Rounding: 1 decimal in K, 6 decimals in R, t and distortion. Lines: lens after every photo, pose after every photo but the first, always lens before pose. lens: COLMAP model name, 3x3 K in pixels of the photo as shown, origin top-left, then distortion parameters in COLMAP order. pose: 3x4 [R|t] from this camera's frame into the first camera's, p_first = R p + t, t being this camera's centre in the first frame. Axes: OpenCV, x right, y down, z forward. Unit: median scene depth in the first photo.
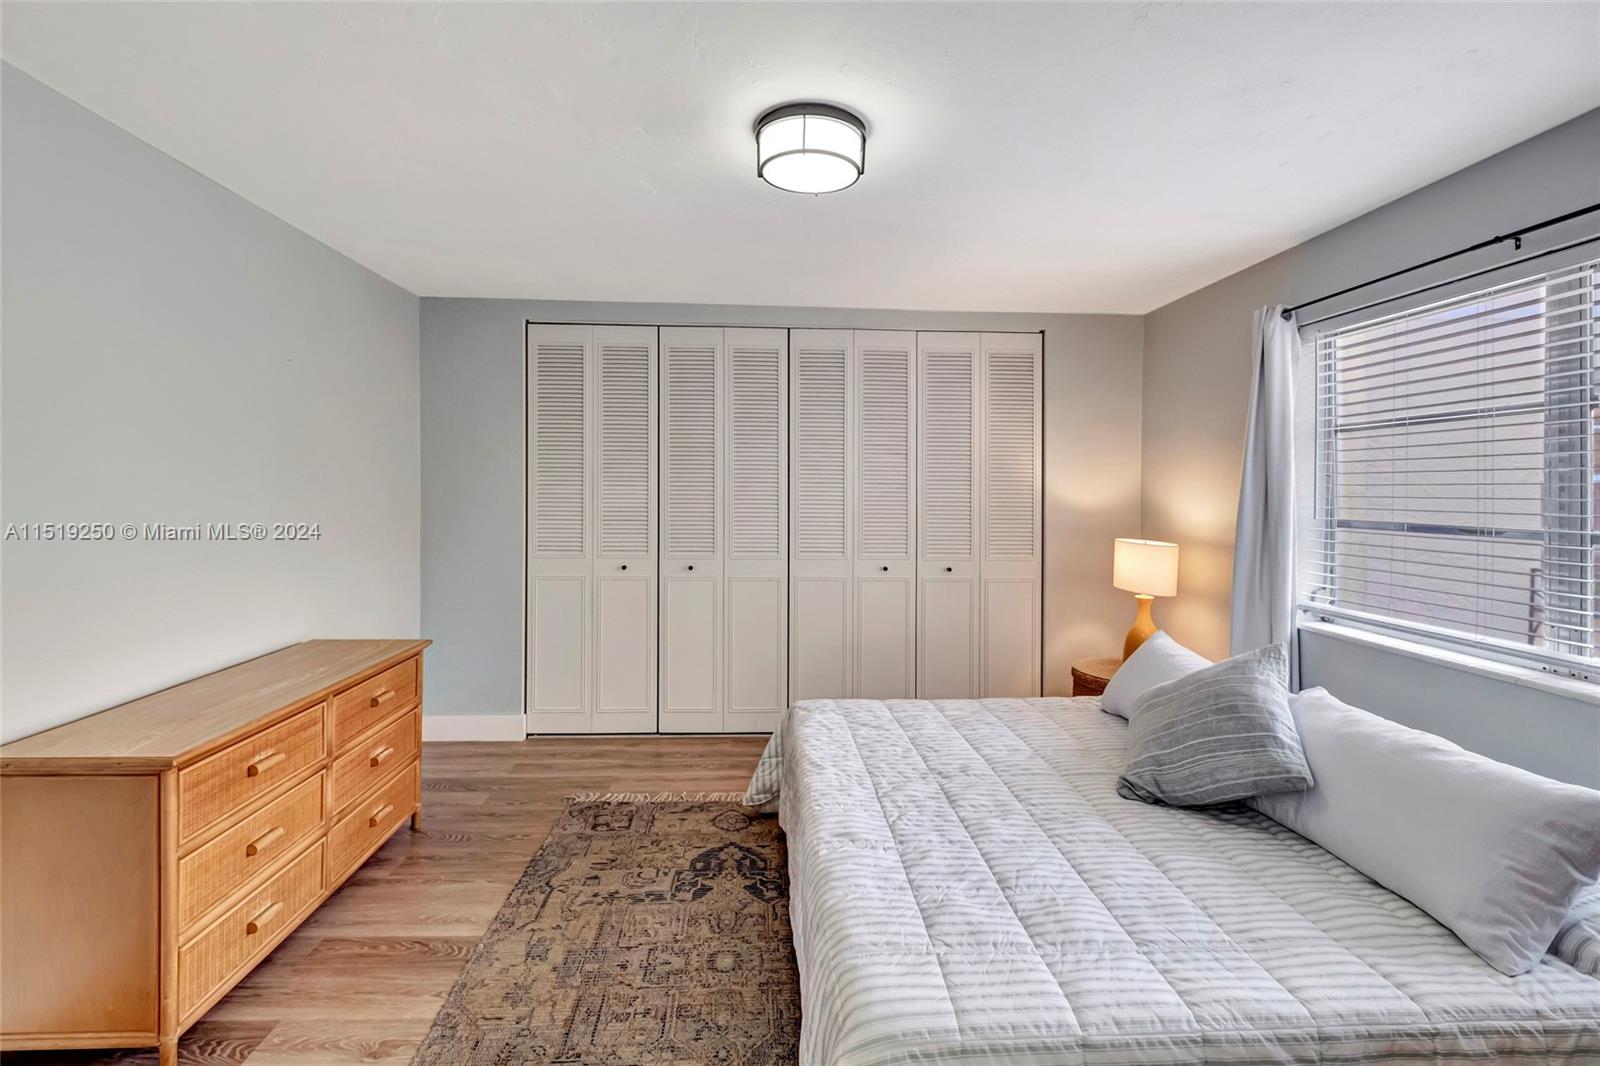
lens RADIAL K [[703.8, 0, 792.0], [0, 703.8, 502.7], [0, 0, 1]] dist [0.001352, -0.004481]
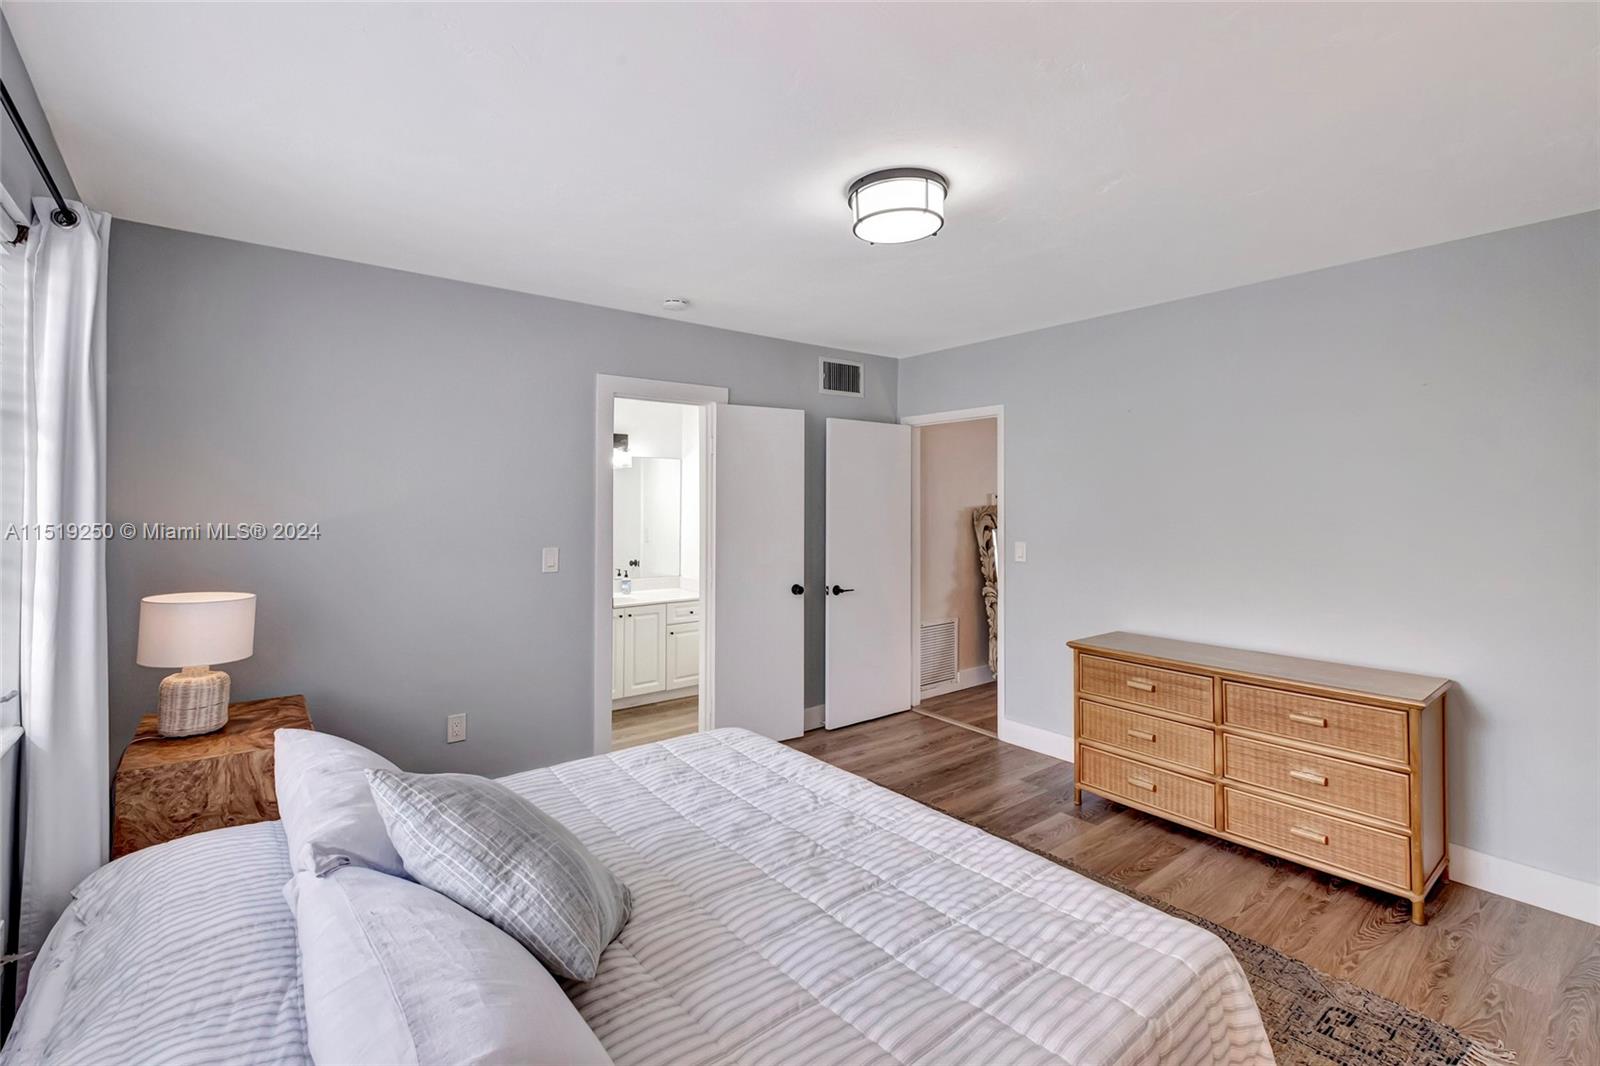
lens RADIAL K [[703.8, 0, 792.0], [0, 703.8, 502.7], [0, 0, 1]] dist [0.001352, -0.004481]
pose [[-0.819081, -0.013520, -0.573519, 0.542505], [-0.016867, 0.999858, 0.000518, -0.016001], [0.573430, 0.010098, -0.819192, 1.245649]]
